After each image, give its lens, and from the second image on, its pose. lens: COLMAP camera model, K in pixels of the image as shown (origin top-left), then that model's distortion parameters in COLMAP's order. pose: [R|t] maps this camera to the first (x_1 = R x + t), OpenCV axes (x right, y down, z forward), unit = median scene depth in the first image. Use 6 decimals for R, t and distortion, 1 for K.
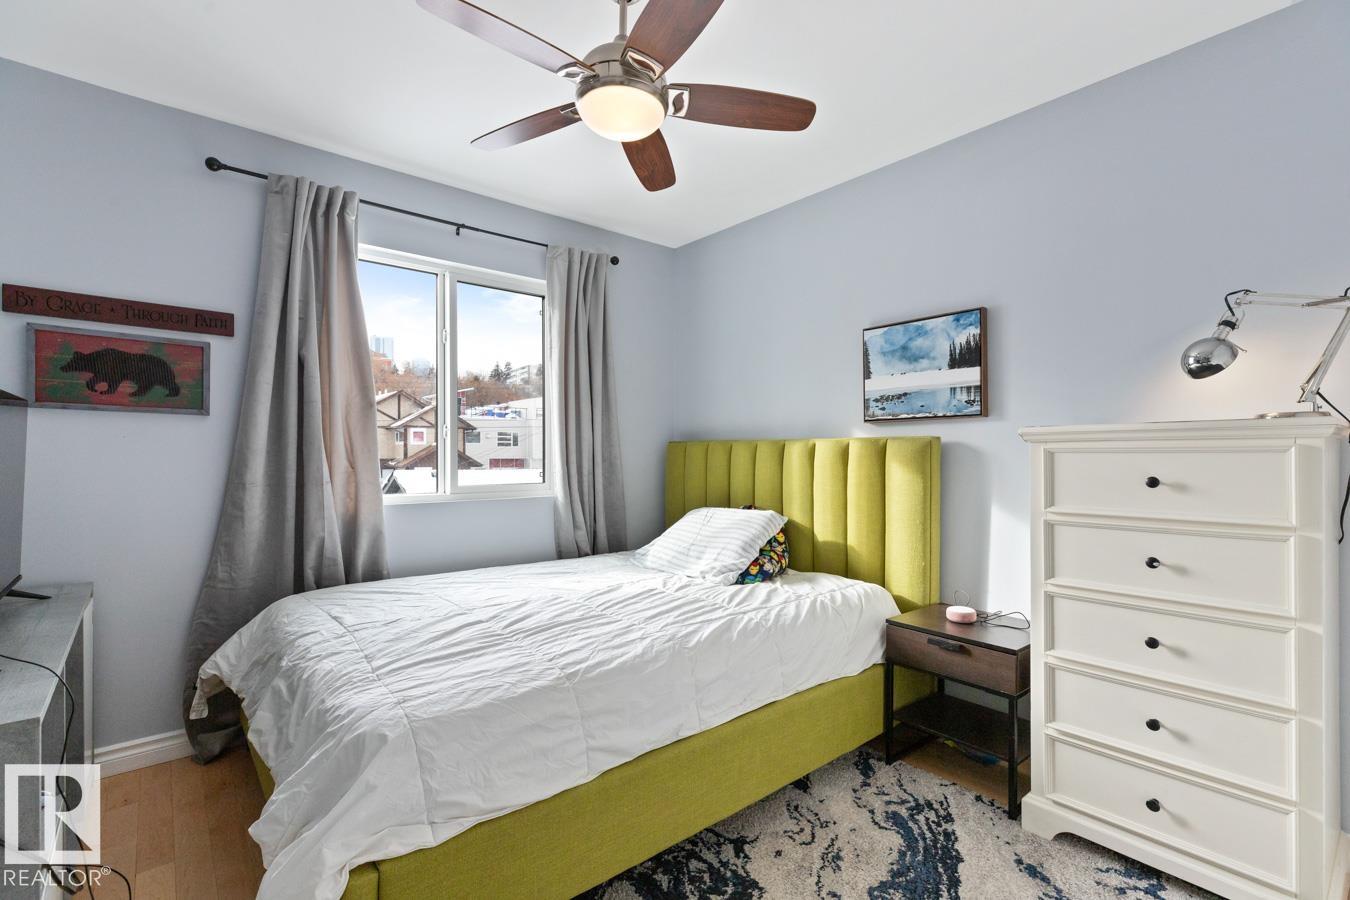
lens RADIAL K [[620.8, 0, 676.1], [0, 620.8, 450.8], [0, 0, 1]] dist [0.000773, 0.000248]
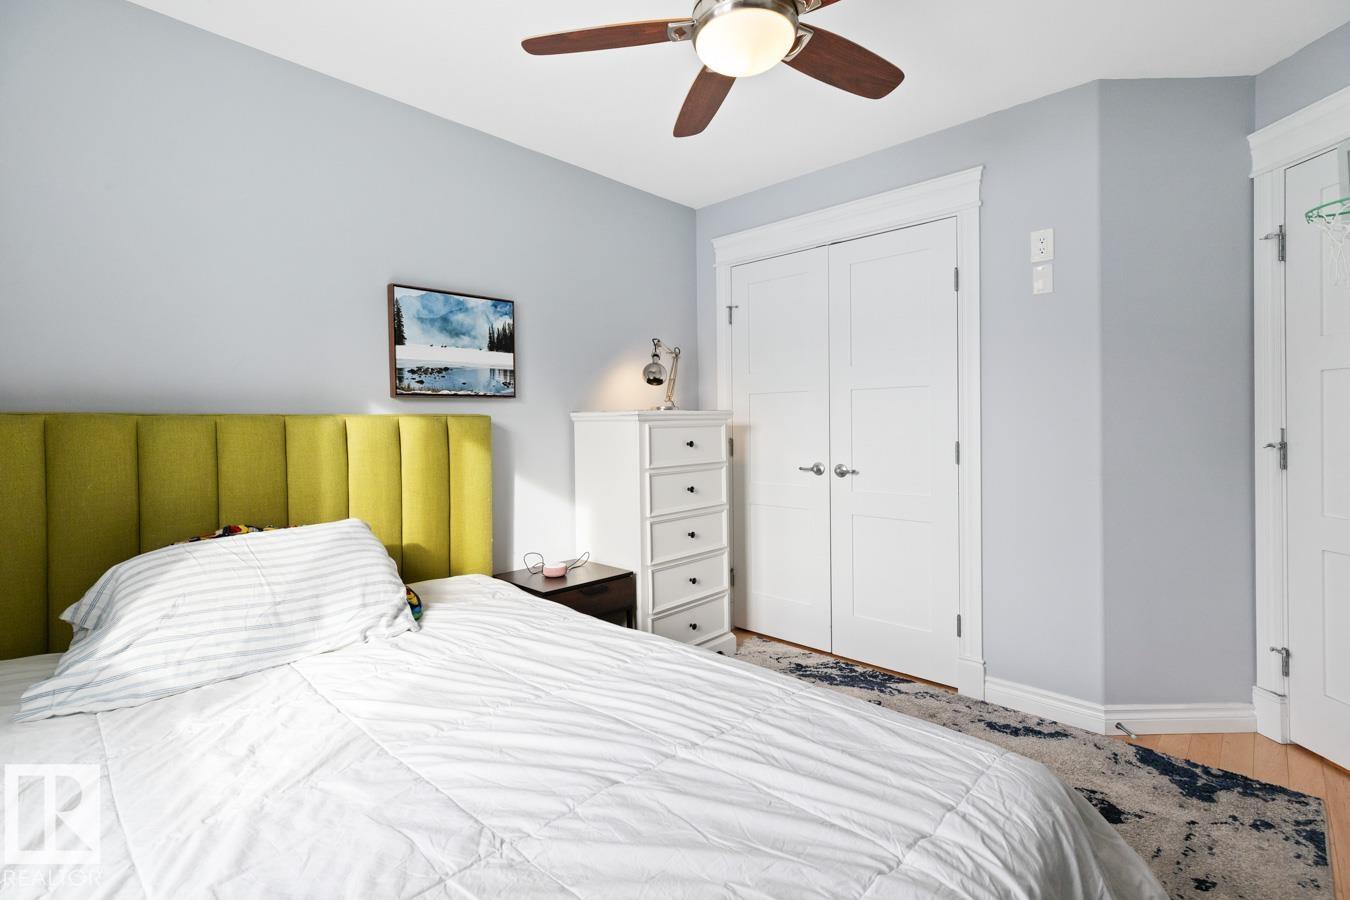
lens RADIAL K [[620.8, 0, 690.1], [0, 620.8, 425.4], [0, 0, 1]] dist [0.000773, 0.000248]
pose [[-0.136488, -0.005789, 0.990625, -0.626561], [0.006739, 0.999954, 0.006772, -0.009876], [-0.990619, 0.007600, -0.136443, 0.781512]]
